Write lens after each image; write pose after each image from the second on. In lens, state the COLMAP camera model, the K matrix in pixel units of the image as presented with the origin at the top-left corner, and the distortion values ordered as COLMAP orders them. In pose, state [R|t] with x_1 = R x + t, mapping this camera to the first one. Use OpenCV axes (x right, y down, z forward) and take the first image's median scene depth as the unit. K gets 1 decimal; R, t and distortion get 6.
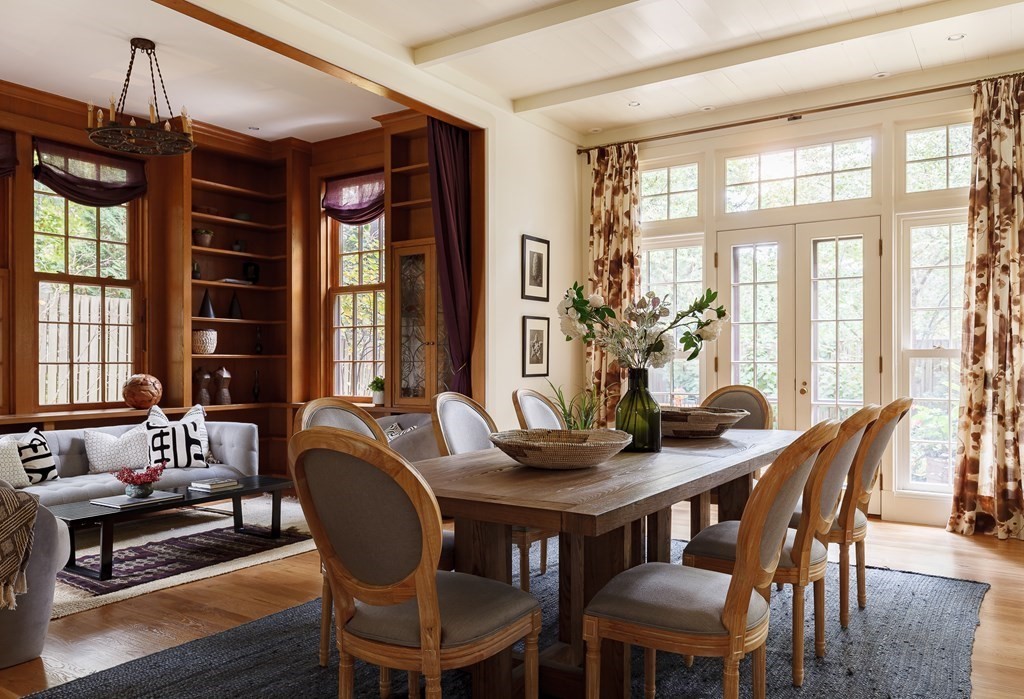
lens RADIAL K [[808.1, 0, 511.7], [0, 808.1, 349.0], [0, 0, 1]] dist [0.006474, 0.006286]
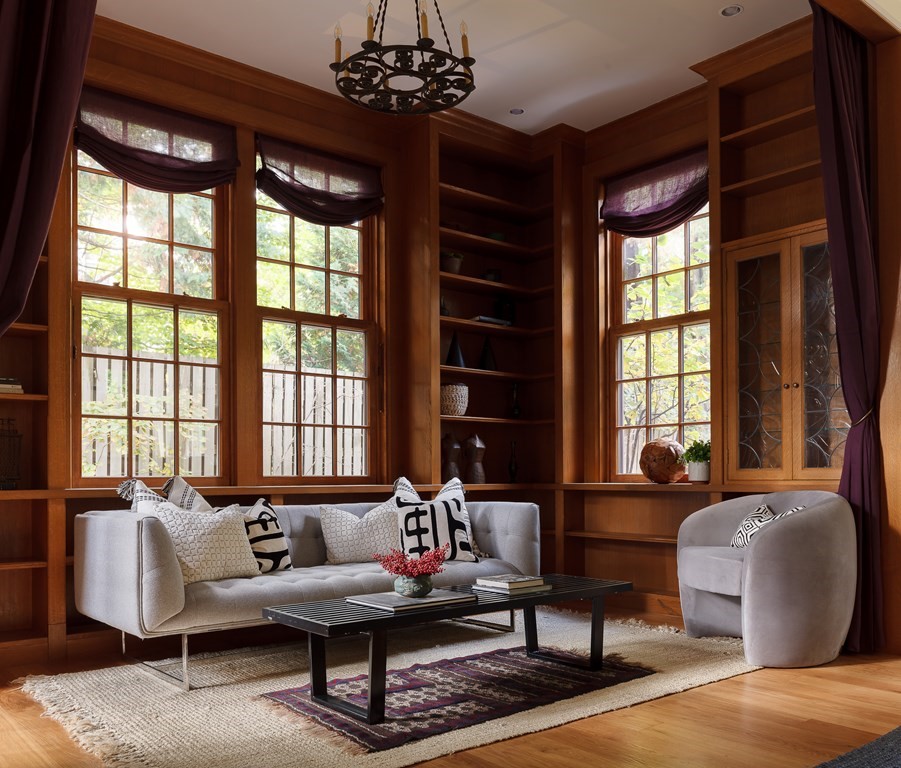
lens RADIAL K [[857.7, 0, 457.4], [0, 857.7, 460.9], [0, 0, 1]] dist [-0.010406, 0.000000]
pose [[0.961696, -0.003197, -0.274100, -0.169034], [0.002874, 0.999995, -0.001580, 0.053714], [0.274103, 0.000731, 0.961700, 0.246773]]
